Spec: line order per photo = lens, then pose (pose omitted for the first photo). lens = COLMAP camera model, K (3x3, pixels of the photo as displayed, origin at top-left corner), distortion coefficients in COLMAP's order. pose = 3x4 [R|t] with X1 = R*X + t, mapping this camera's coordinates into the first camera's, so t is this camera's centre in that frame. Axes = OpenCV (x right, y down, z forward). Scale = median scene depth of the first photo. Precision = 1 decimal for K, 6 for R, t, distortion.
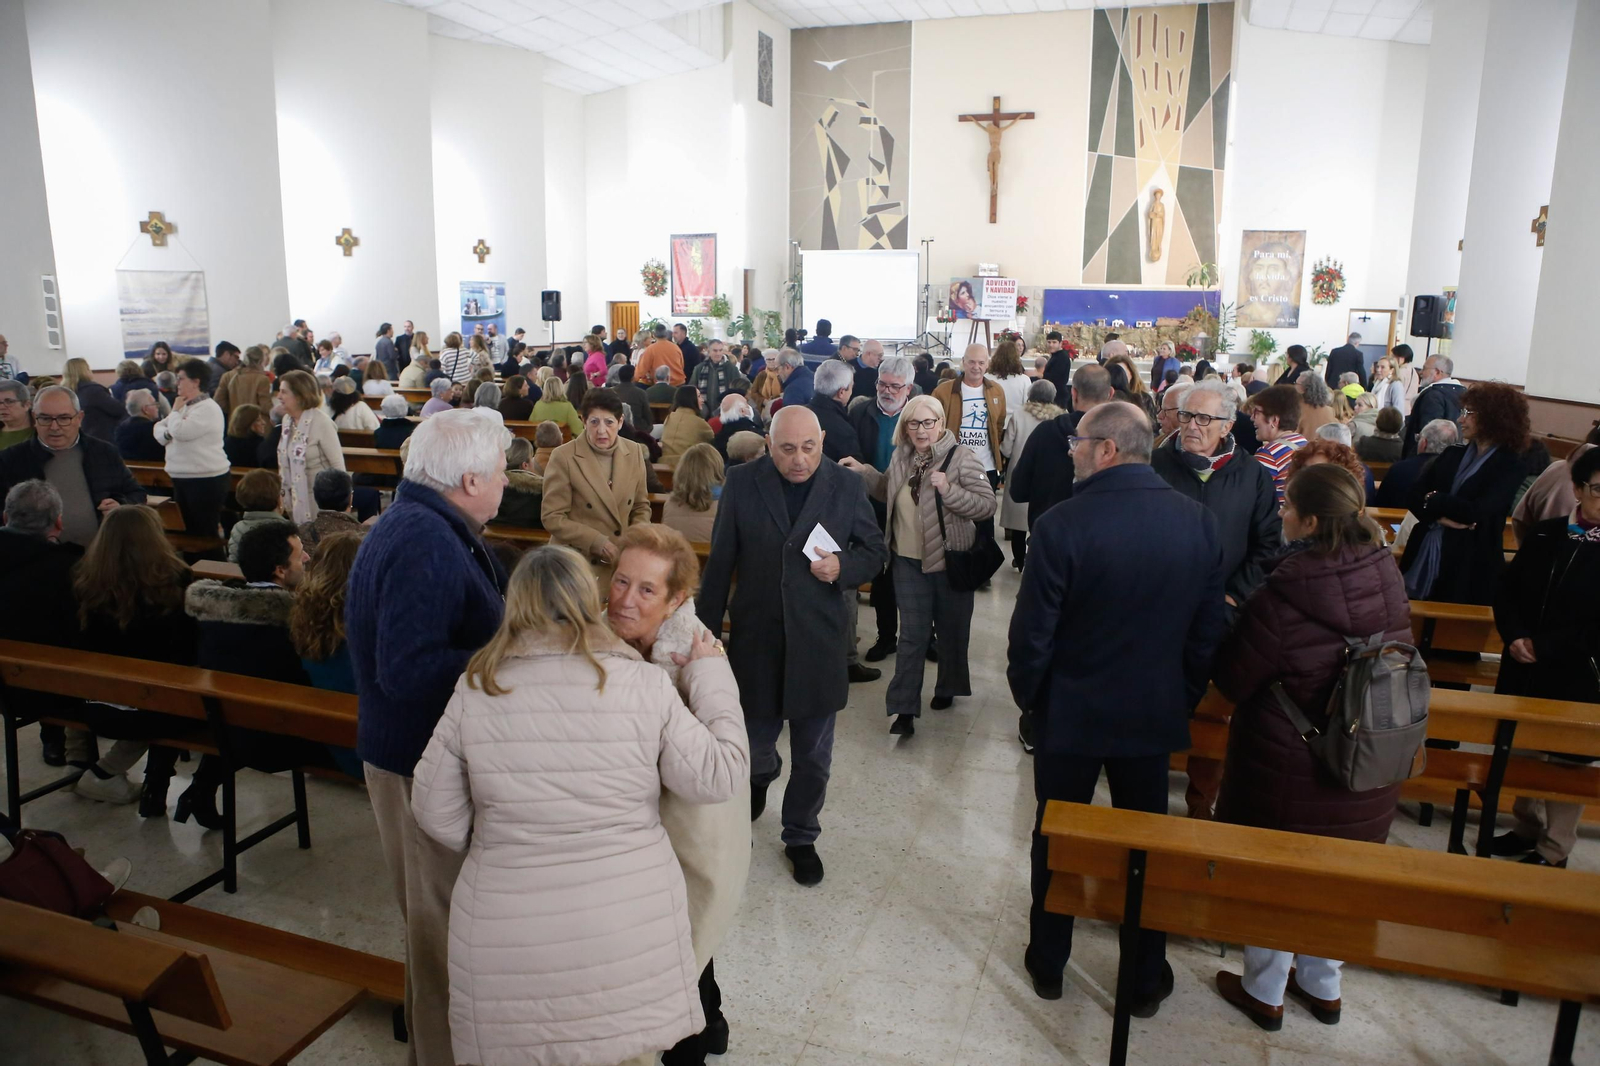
lens RADIAL K [[1112.0, 0, 802.3], [0, 1112.0, 538.3], [0, 0, 1]] dist [-0.063862, 0.048743]
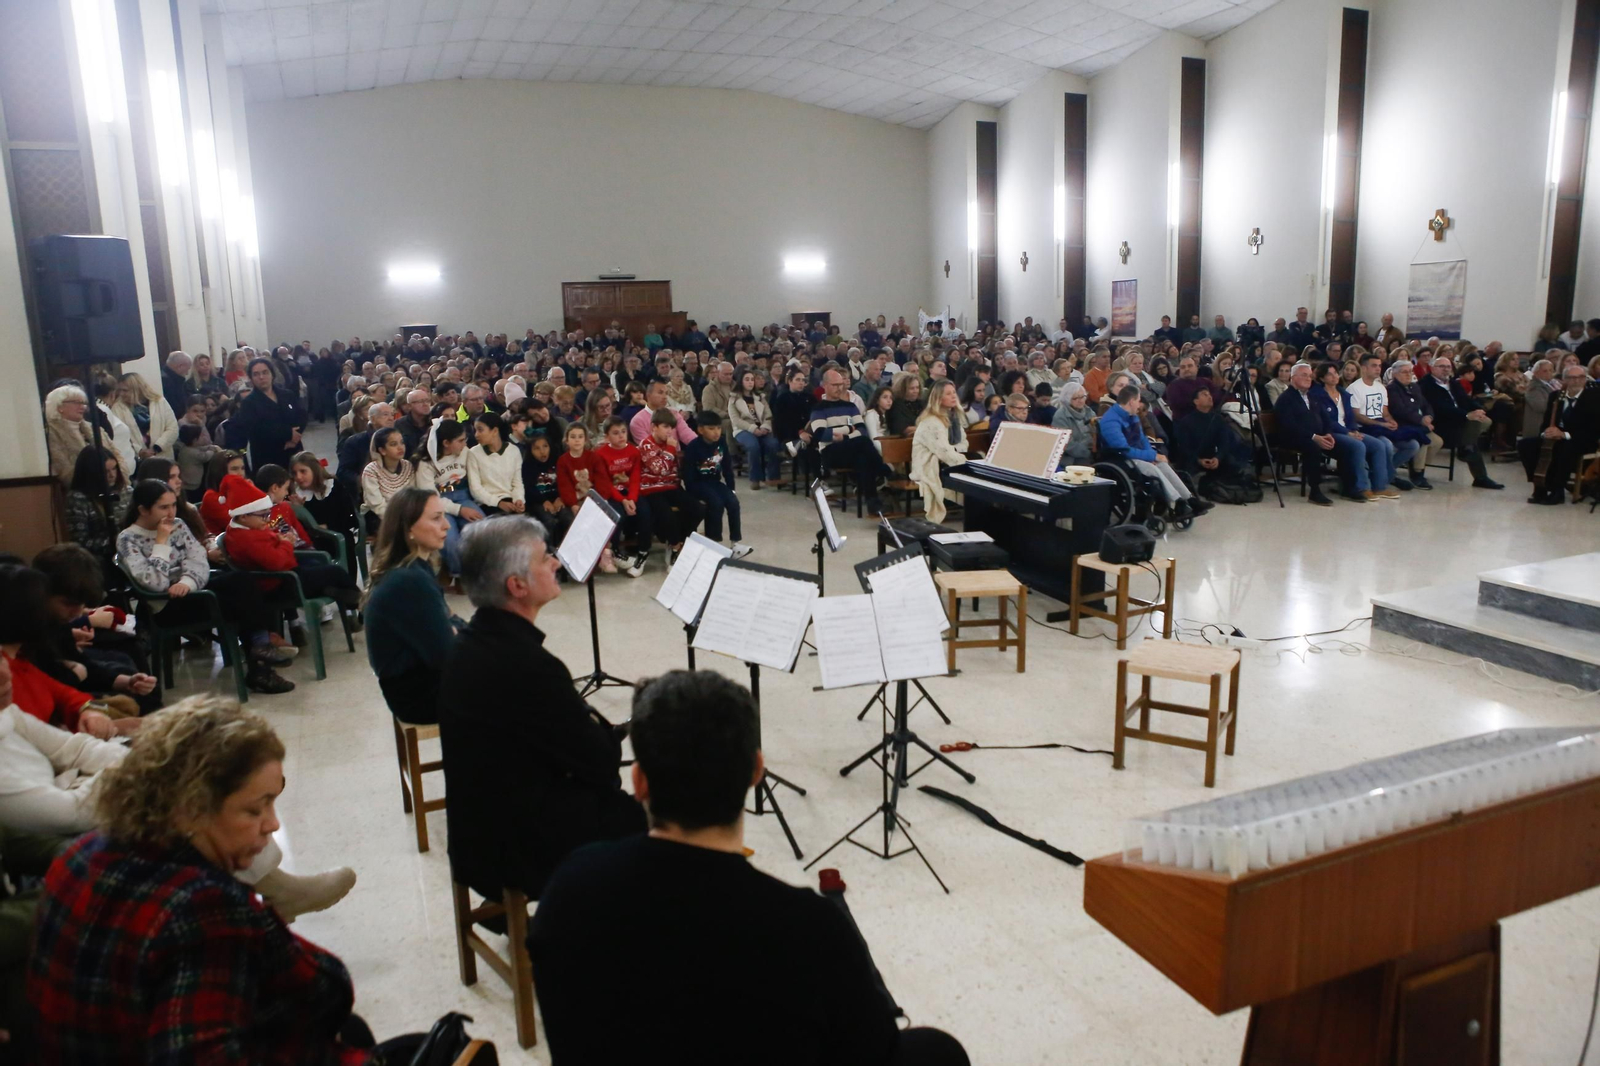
lens RADIAL K [[1112.0, 0, 788.0], [0, 1112.0, 525.5], [0, 0, 1]] dist [-0.063862, 0.048743]
pose [[-0.733970, 0.143256, -0.663901, 0.618770], [-0.117352, 0.936051, 0.331718, -0.263653], [0.668966, 0.321381, -0.670222, 1.282674]]
